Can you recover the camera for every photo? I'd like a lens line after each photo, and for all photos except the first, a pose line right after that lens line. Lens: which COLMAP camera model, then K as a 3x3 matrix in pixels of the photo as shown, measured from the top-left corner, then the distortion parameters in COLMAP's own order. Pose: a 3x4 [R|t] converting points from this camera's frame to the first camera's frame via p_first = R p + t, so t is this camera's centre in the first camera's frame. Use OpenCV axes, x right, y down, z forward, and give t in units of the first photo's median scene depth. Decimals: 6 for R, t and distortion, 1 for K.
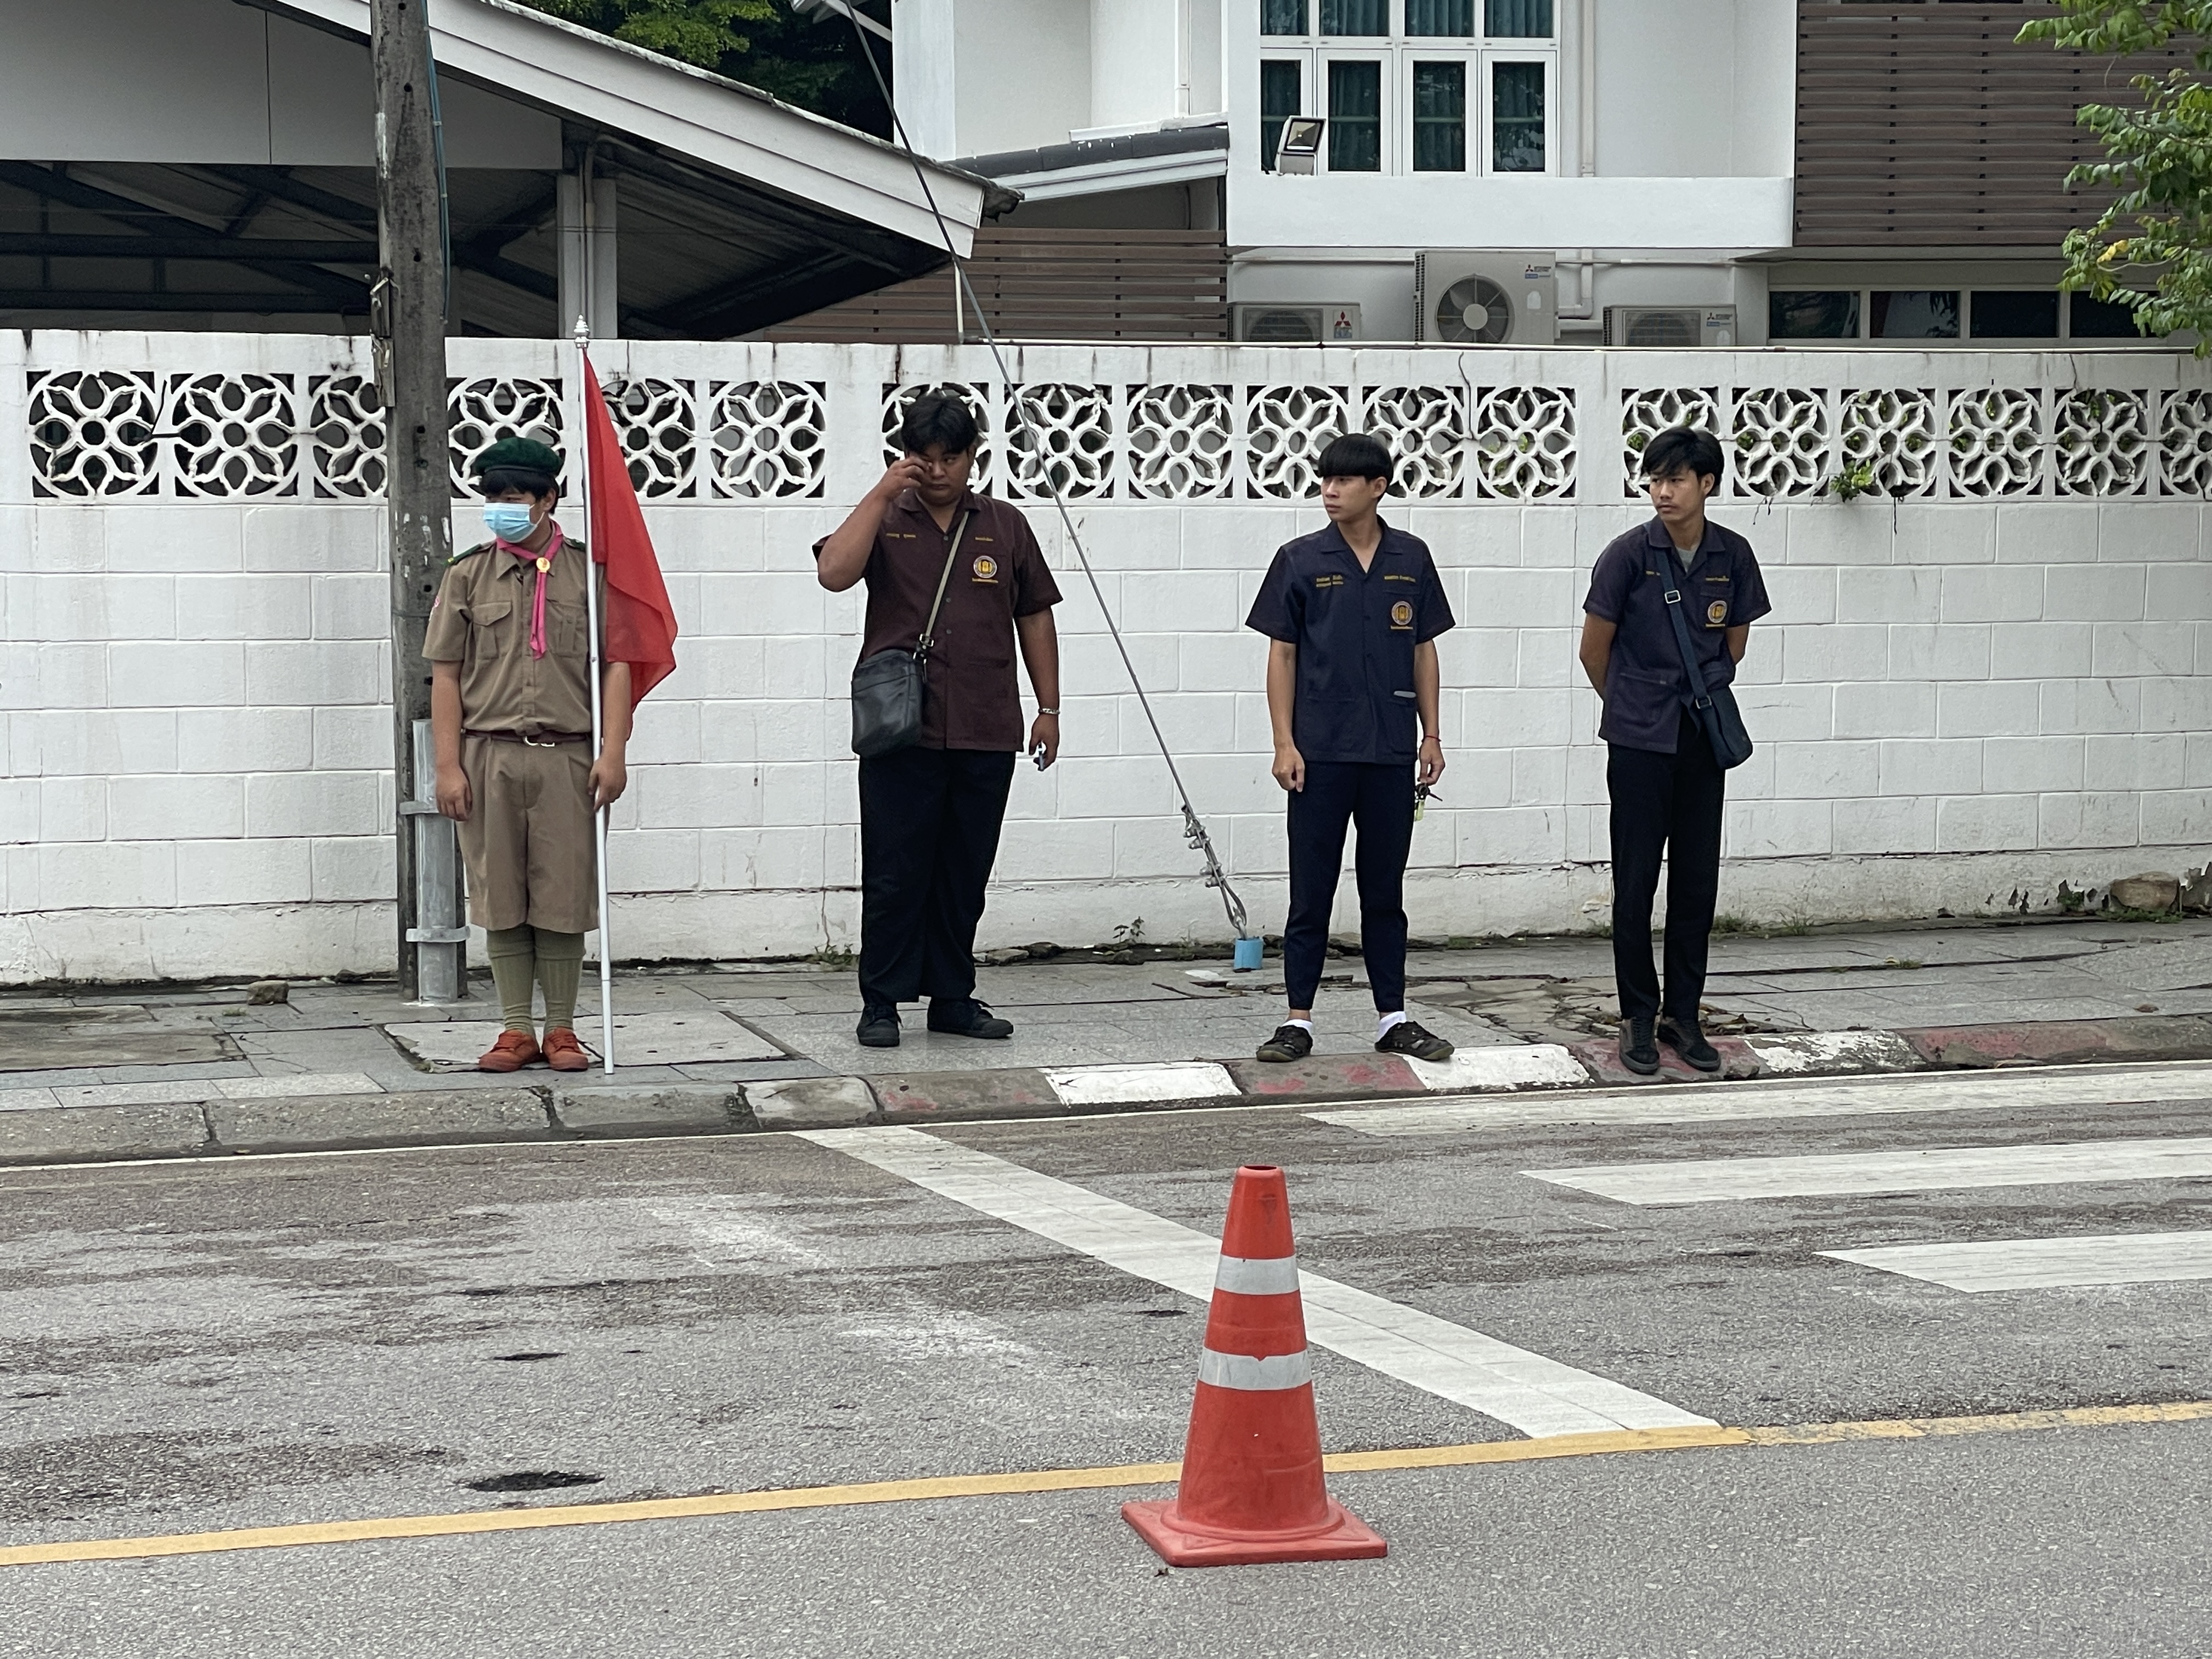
lens RADIAL K [[4447.2, 0, 1106.0], [0, 4447.2, 829.5], [0, 0, 1]] dist [0.208677, -0.000419]
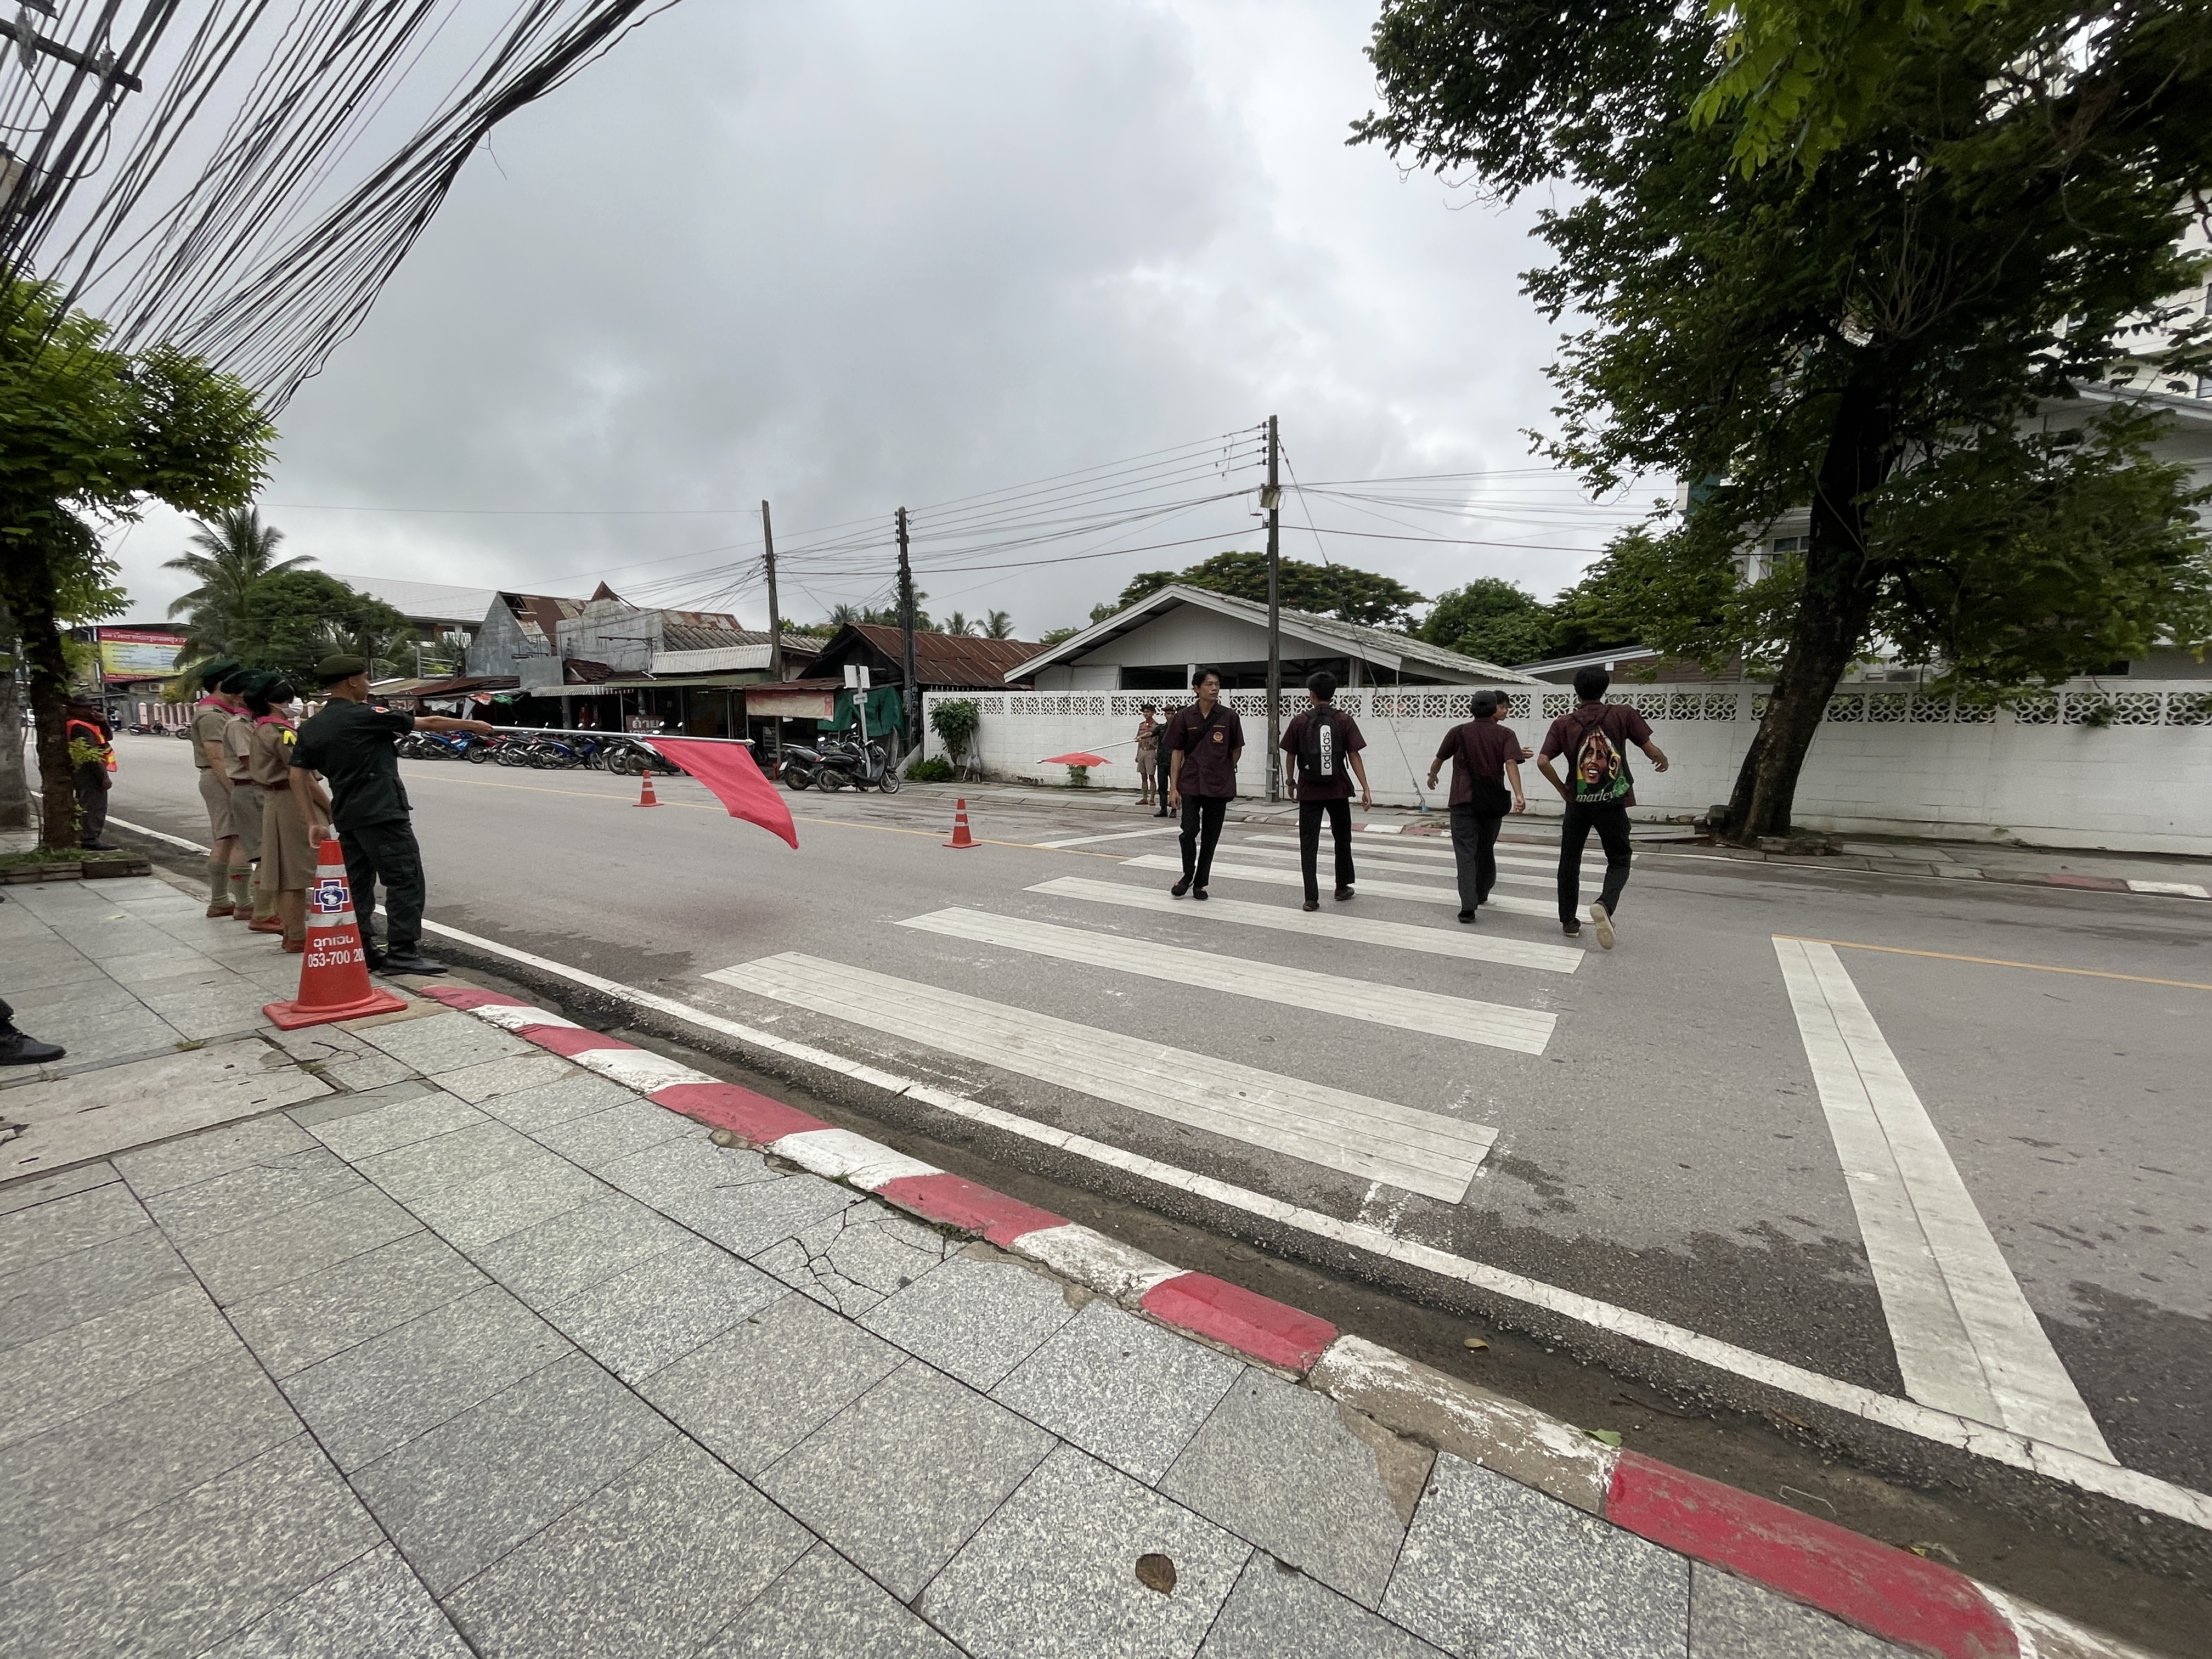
lens RADIAL K [[900.7, 0, 1106.0], [0, 900.7, 829.5], [0, 0, 1]] dist [-0.010702, 0.004509]
pose [[0.608214, 0.104015, -0.786929, 0.643008], [-0.068440, 0.994557, 0.078562, -0.004482], [0.790817, 0.006075, 0.612022, 0.104008]]
